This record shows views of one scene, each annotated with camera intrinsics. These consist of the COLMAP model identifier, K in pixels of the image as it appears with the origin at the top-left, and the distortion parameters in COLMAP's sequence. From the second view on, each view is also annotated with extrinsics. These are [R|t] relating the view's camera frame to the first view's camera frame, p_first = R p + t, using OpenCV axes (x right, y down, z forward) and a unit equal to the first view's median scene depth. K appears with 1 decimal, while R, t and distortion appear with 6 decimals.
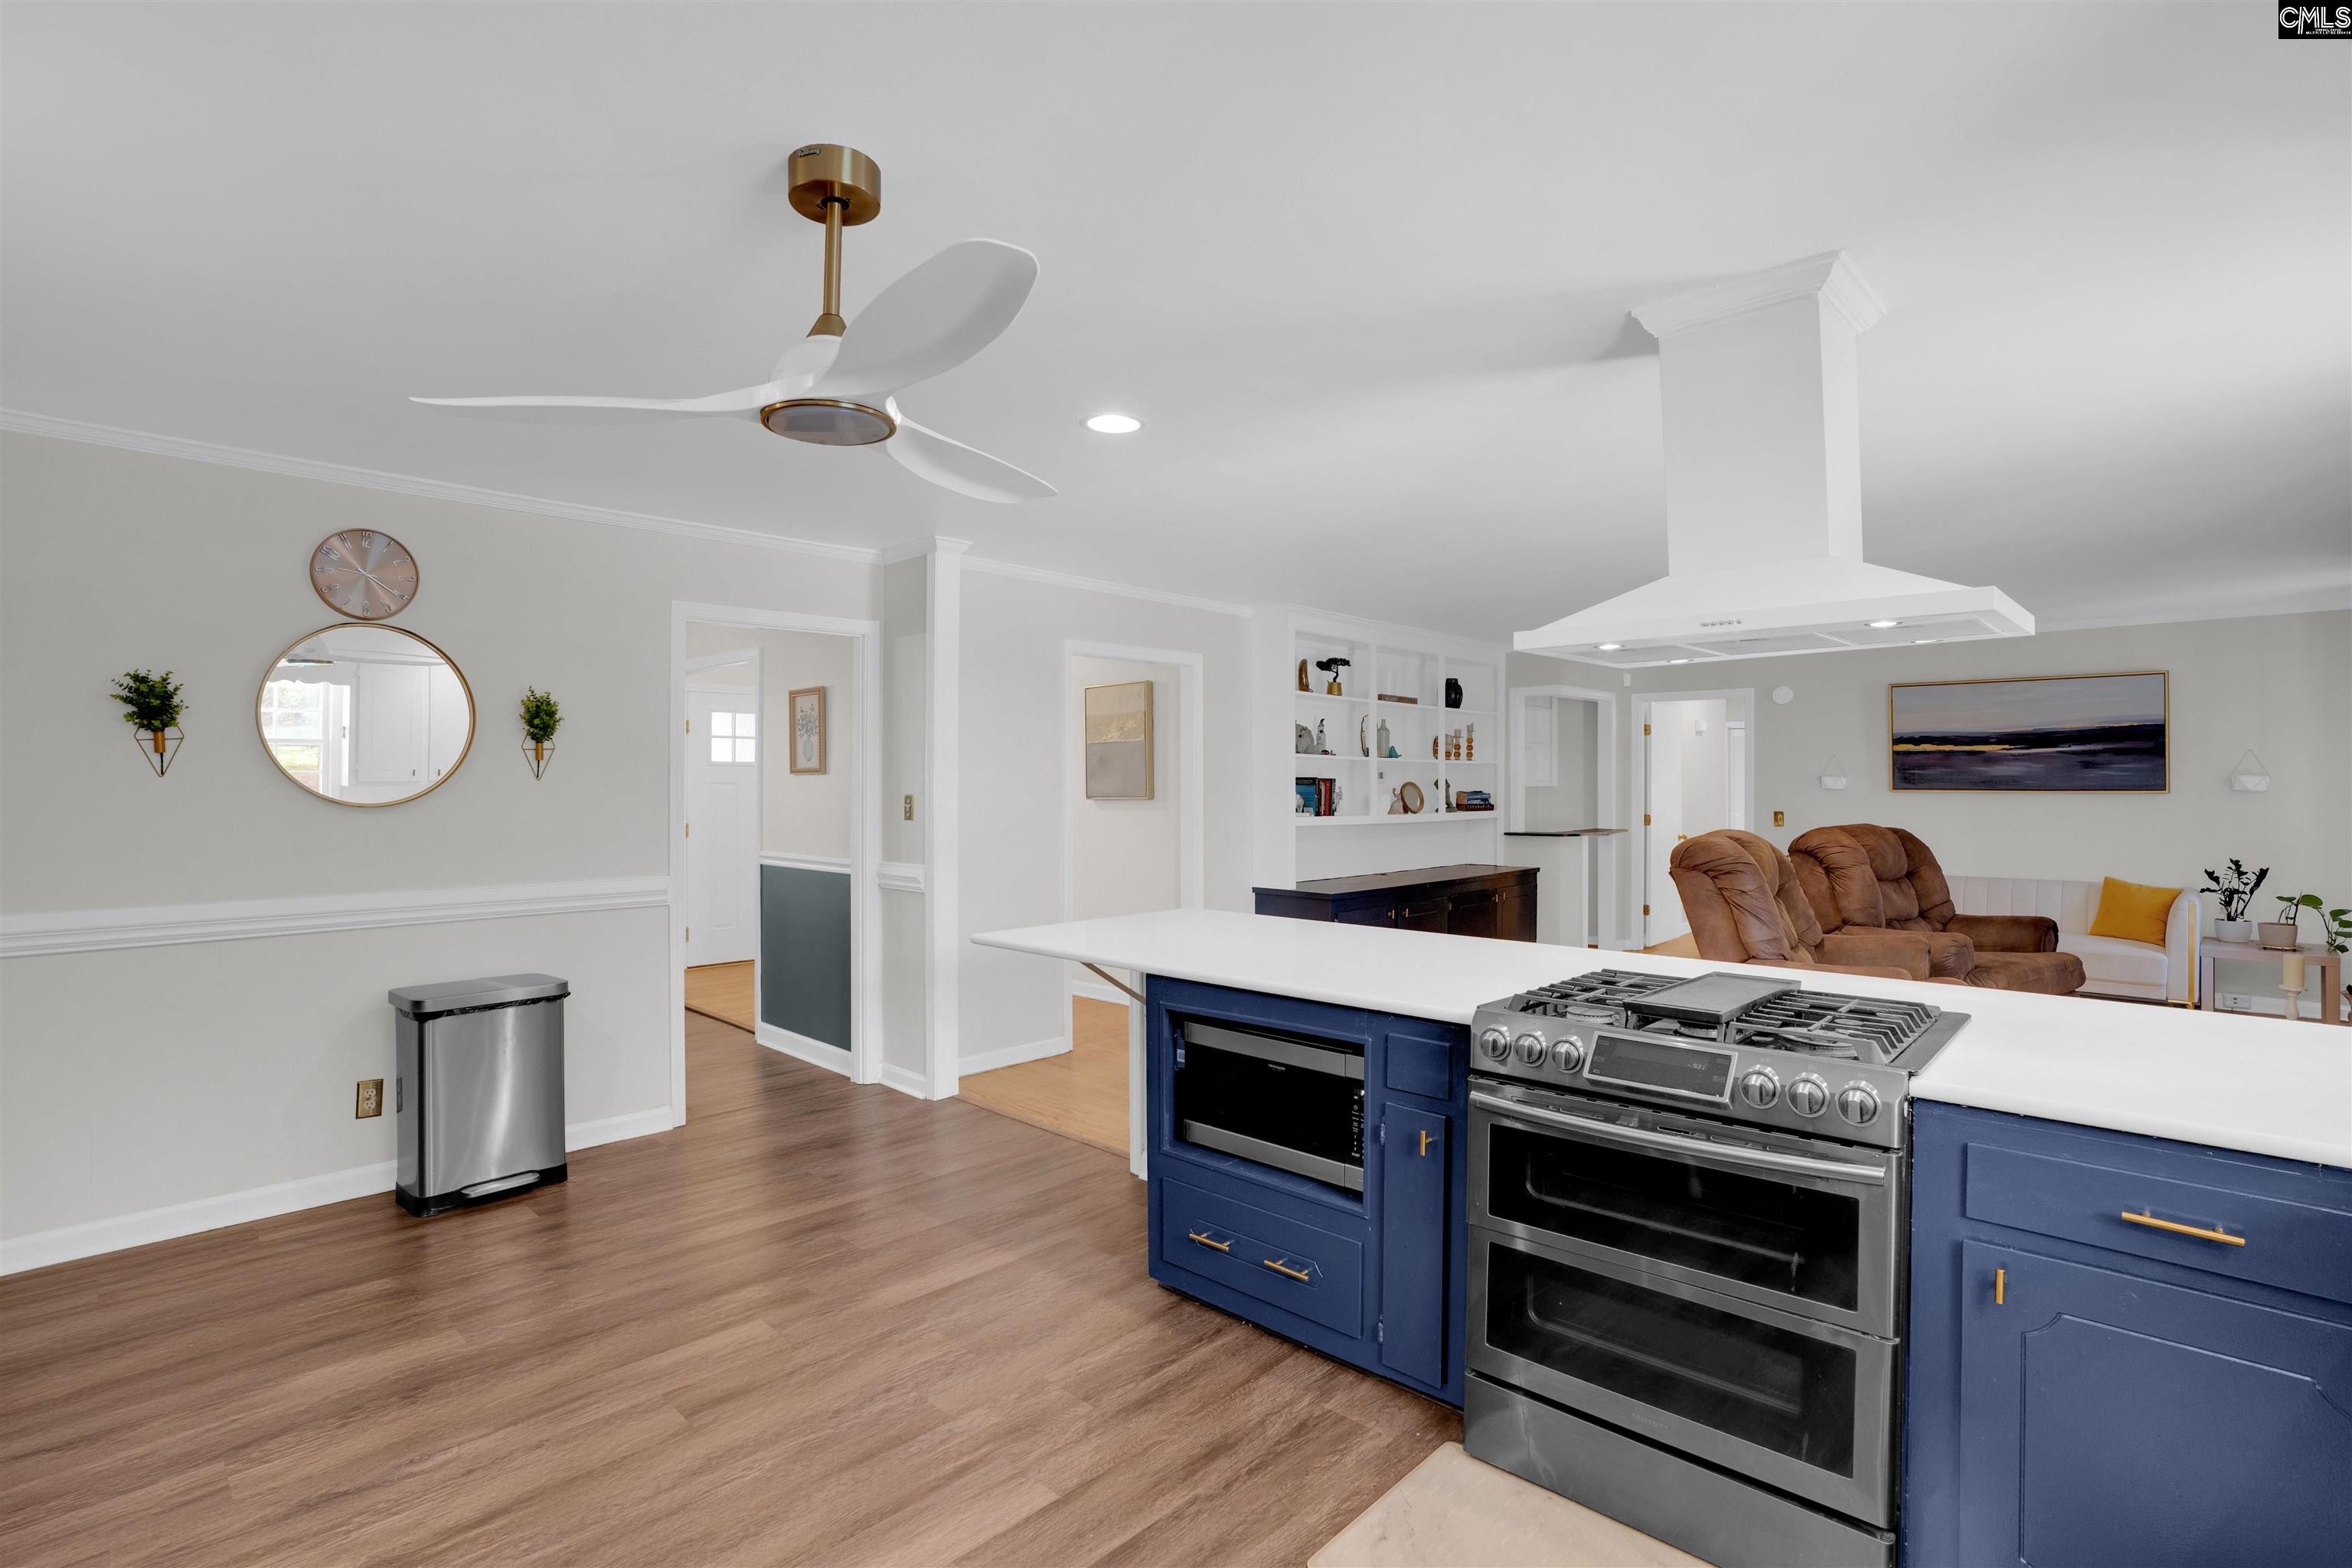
lens RADIAL K [[1096.9, 0, 1180.1], [0, 1096.9, 776.7], [0, 0, 1]] dist [-0.026488, 0.002963]
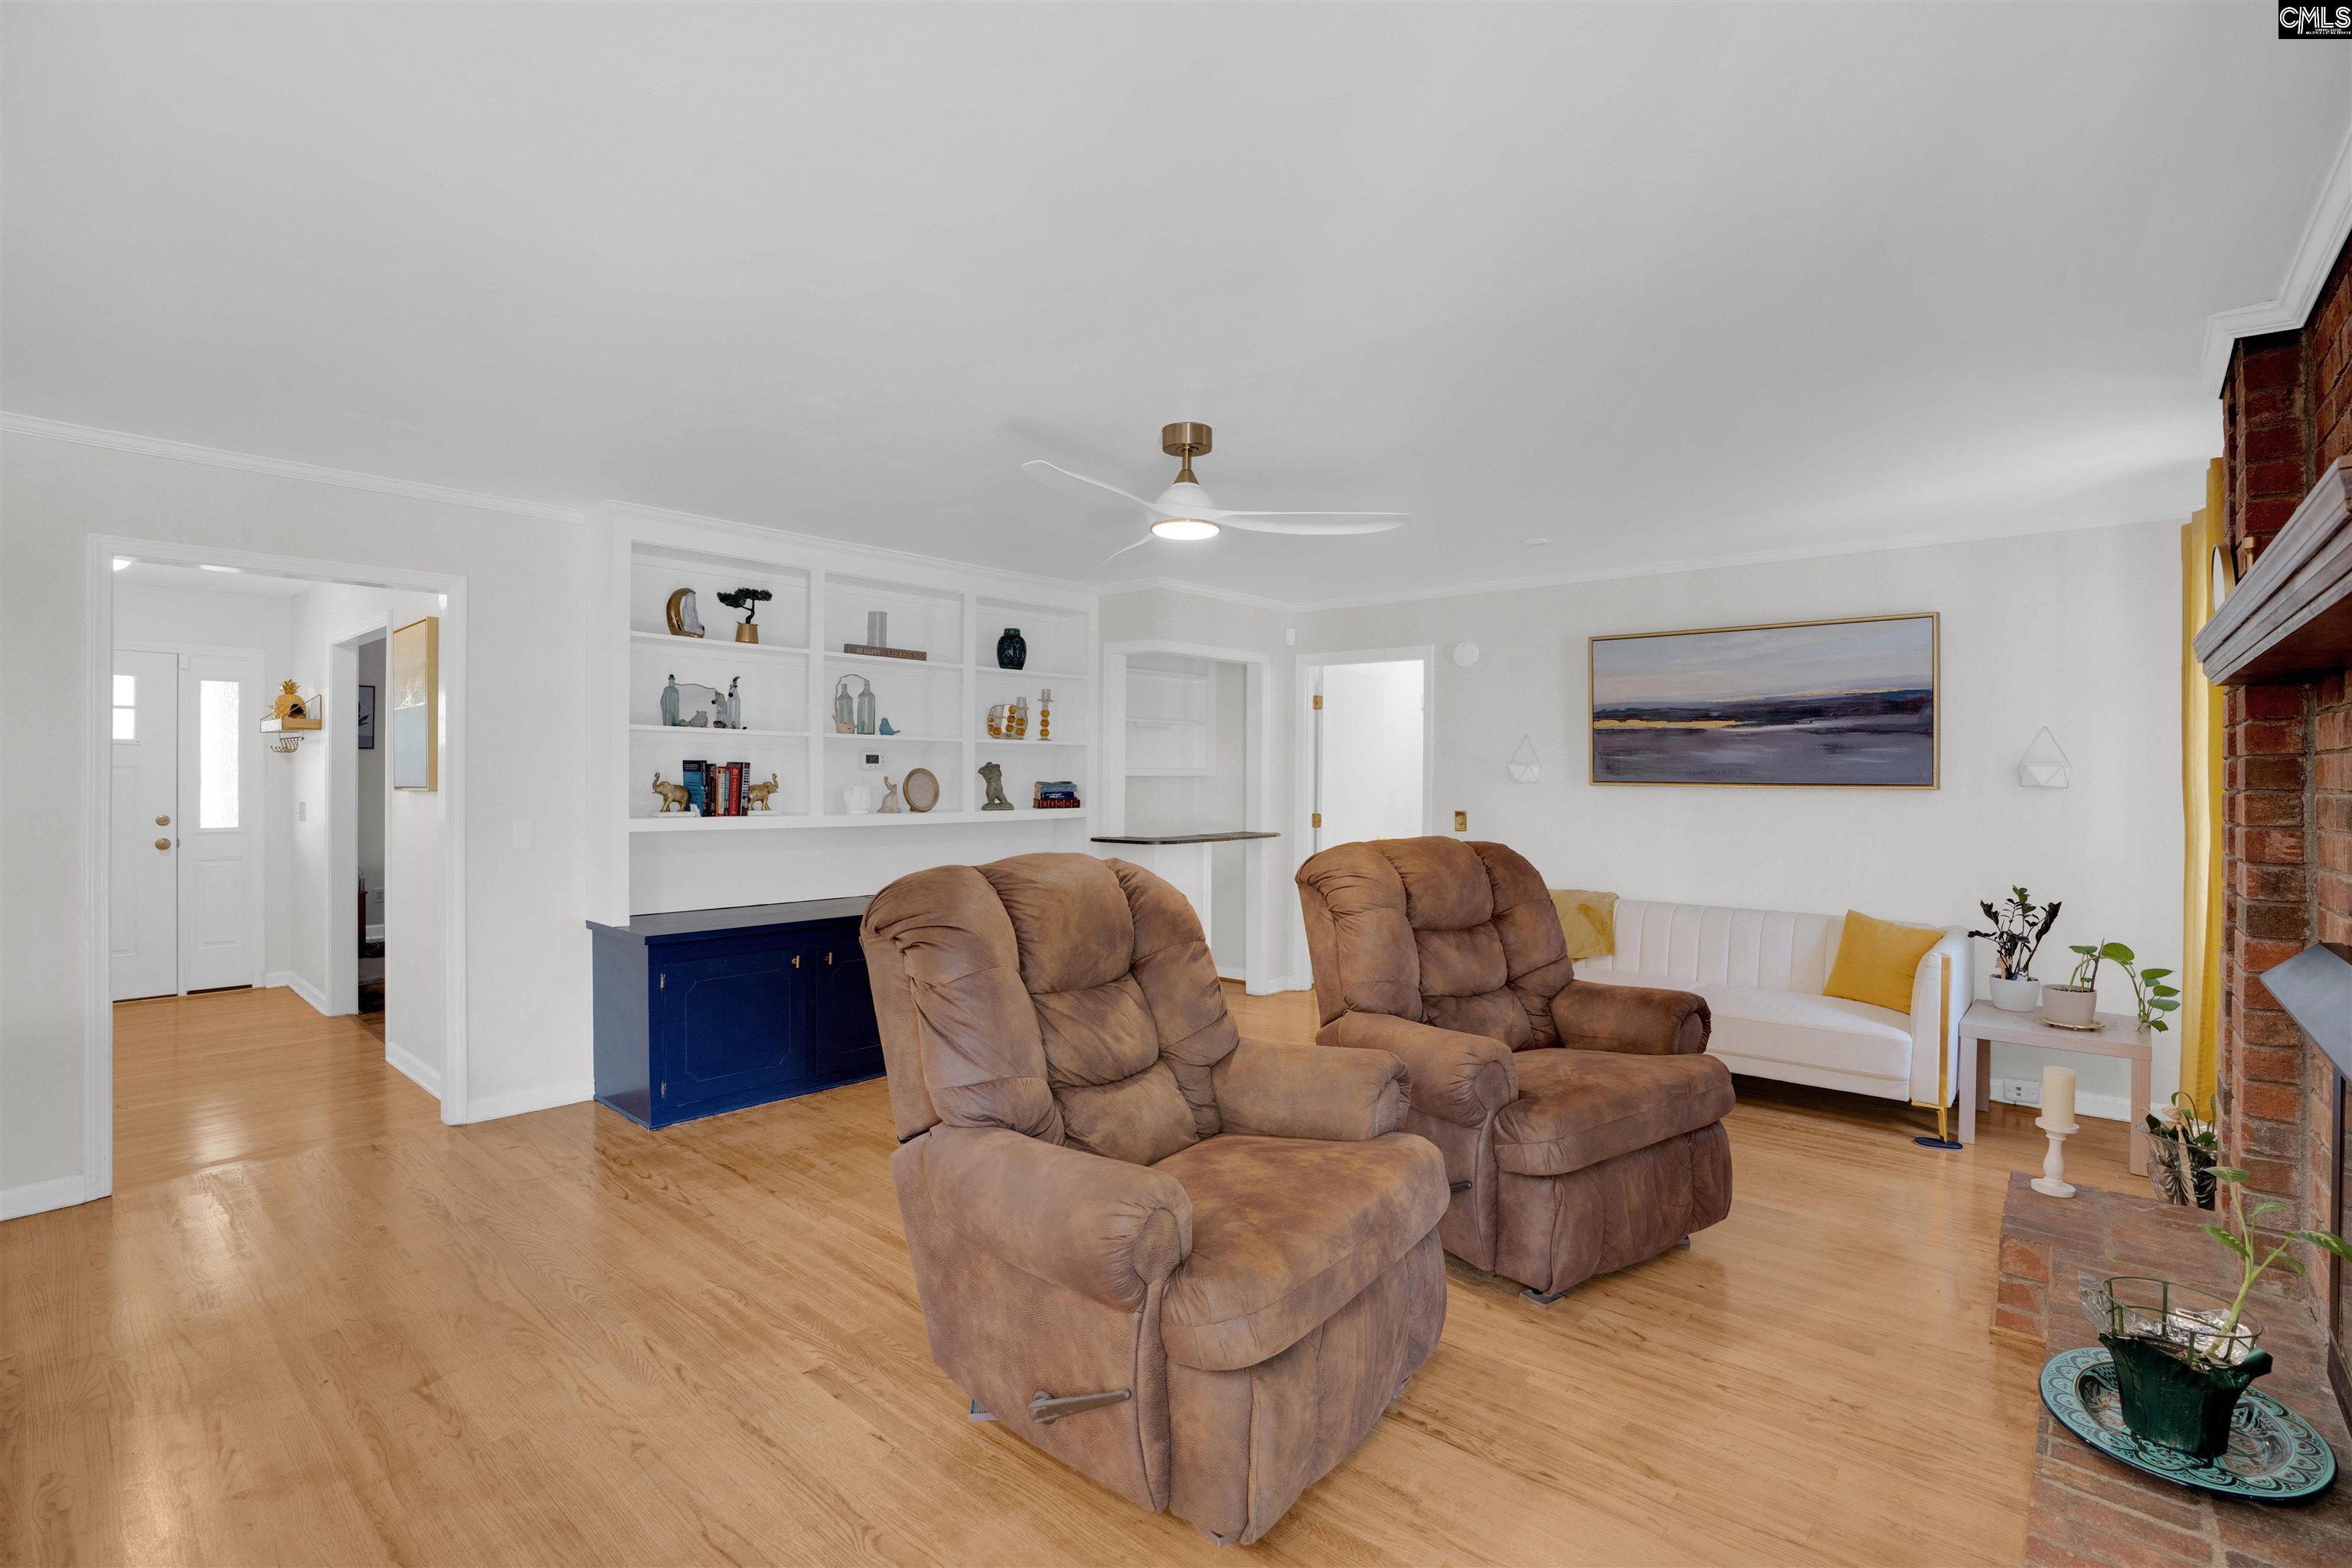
lens RADIAL K [[1055.2, 0, 1176.0], [0, 1055.2, 784.0], [0, 0, 1]] dist [-0.043624, 0.000244]
pose [[0.999702, 0.003745, 0.024121, 0.403200], [-0.004198, 0.999815, 0.018776, 0.001227], [-0.024046, -0.018871, 0.999533, 0.339403]]
